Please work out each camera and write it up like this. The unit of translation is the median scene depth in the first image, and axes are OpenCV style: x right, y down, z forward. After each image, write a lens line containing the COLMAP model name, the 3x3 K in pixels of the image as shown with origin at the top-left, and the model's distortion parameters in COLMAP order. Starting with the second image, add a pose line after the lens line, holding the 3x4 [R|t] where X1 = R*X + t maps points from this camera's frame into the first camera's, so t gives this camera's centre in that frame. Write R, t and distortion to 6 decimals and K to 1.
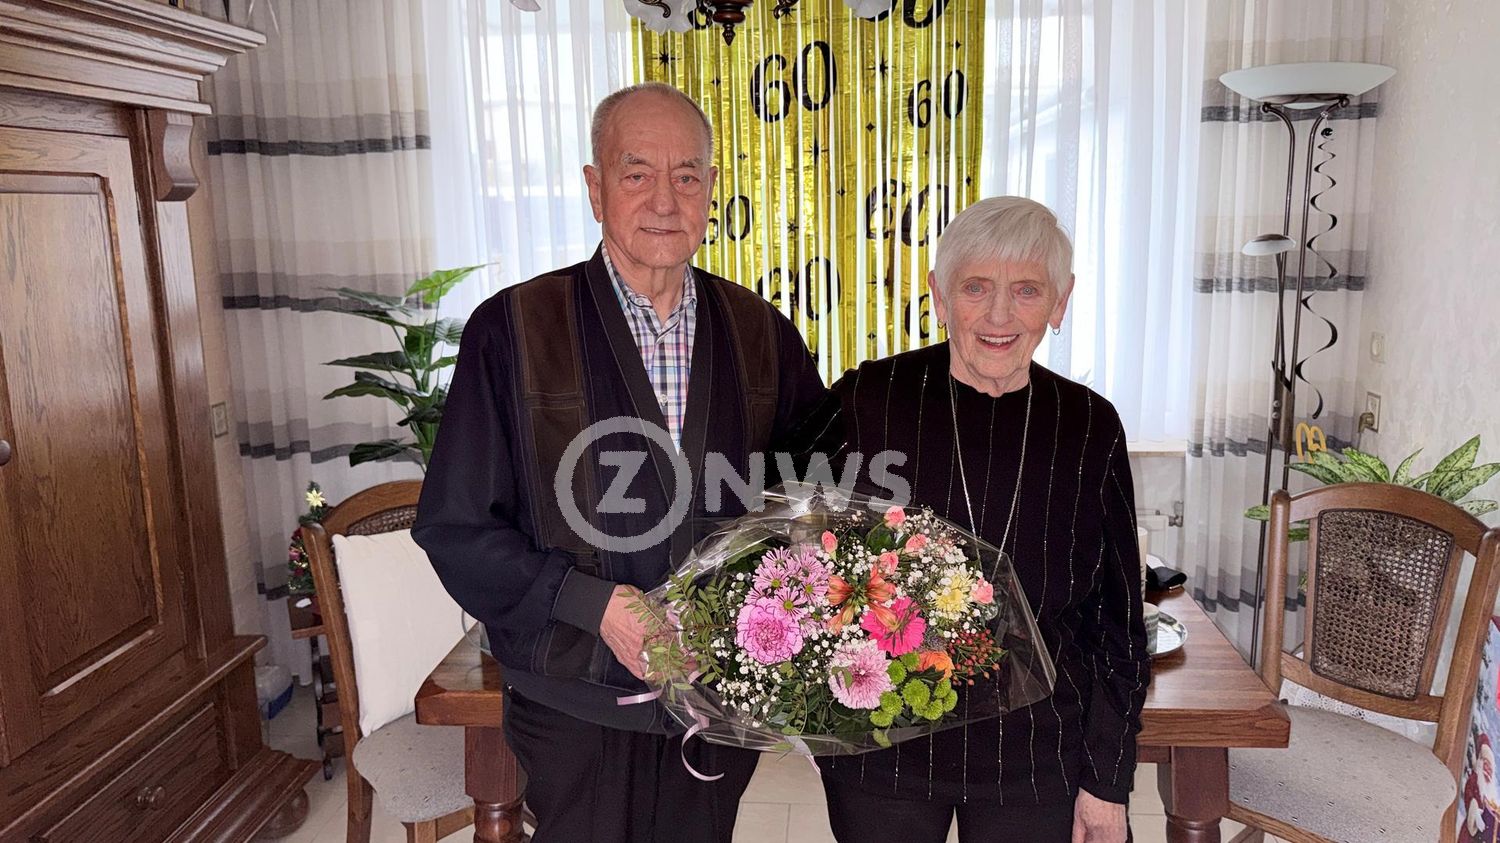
lens RADIAL K [[1048.7, 0, 750.5], [0, 1048.7, 390.6], [0, 0, 1]] dist [-0.004289, -0.002604]
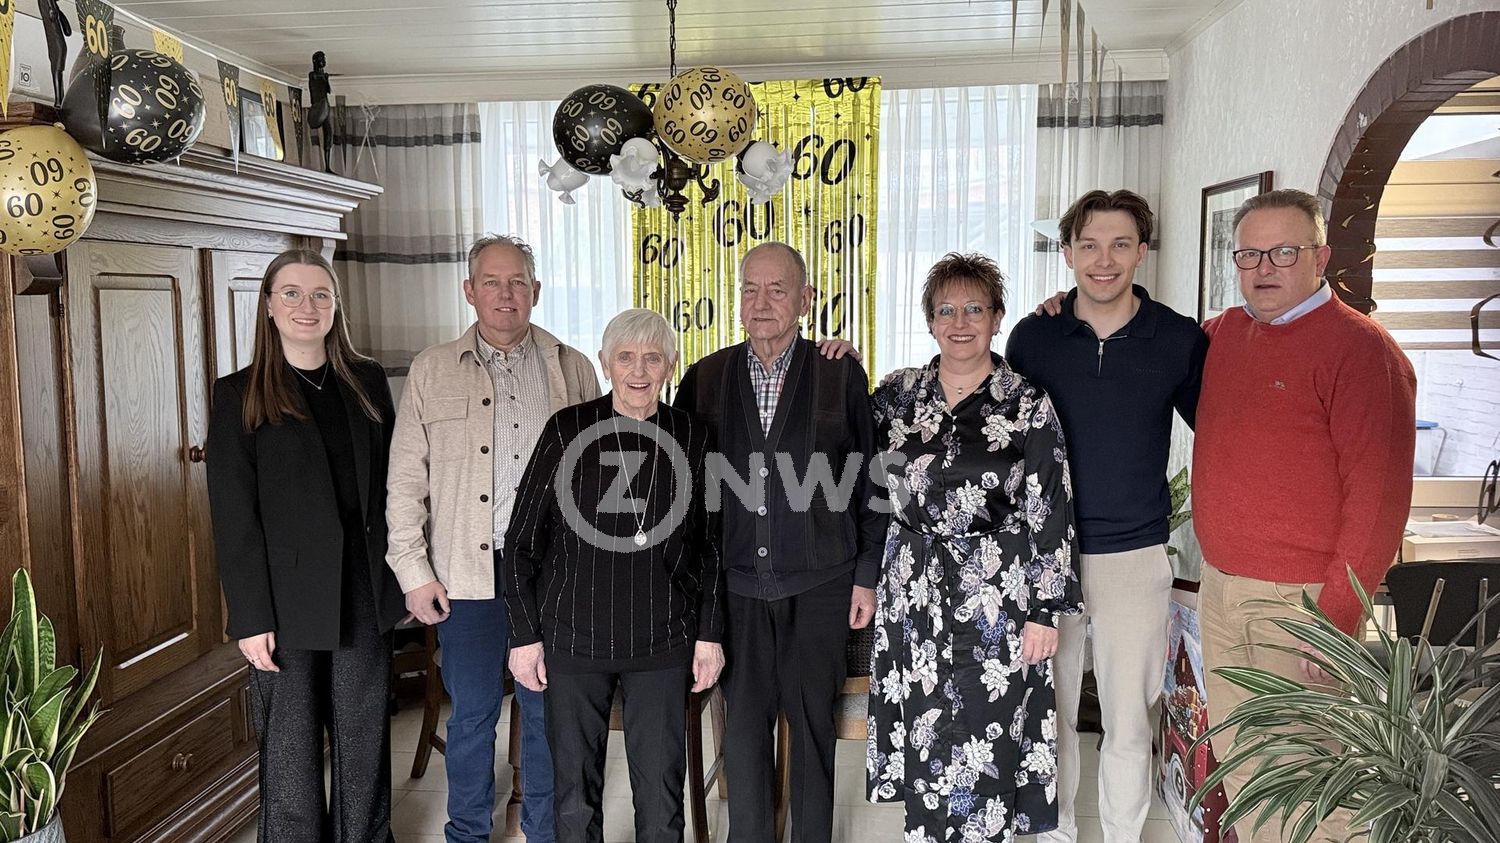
lens RADIAL K [[1092.4, 0, 750.0], [0, 1092.4, 421.5], [0, 0, 1]] dist [0.040589, 0.001785]
pose [[0.999801, 0.017460, -0.009643, 0.076986], [-0.018038, 0.997819, -0.063502, 0.080205], [0.008513, 0.063664, 0.997935, -0.516739]]
